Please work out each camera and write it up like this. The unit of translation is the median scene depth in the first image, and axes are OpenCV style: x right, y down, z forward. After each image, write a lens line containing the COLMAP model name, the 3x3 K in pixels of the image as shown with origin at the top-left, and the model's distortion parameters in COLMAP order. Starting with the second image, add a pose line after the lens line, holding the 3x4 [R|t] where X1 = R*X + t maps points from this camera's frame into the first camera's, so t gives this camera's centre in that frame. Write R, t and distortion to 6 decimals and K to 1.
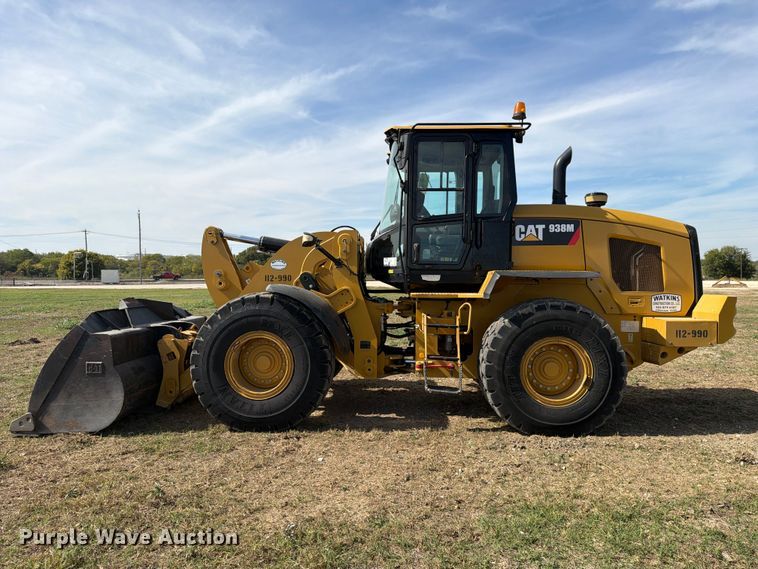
lens RADIAL K [[543.0, 0, 388.2], [0, 543.0, 287.8], [0, 0, 1]] dist [0.013624, -0.006134]
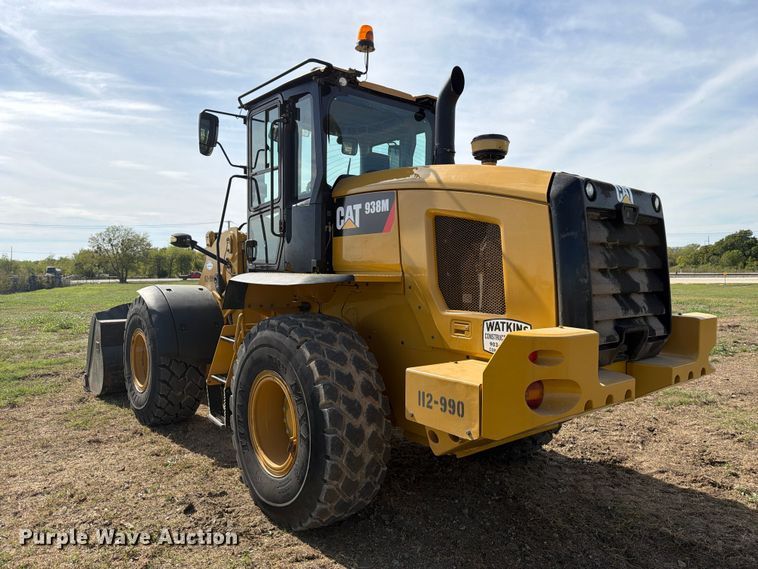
lens RADIAL K [[543.0, 0, 388.2], [0, 543.0, 287.8], [0, 0, 1]] dist [0.013624, -0.006134]
pose [[0.674169, 0.024435, -0.738173, 0.802455], [-0.013580, 0.999694, 0.020689, -0.026903], [0.738452, -0.003923, 0.674294, 0.574900]]
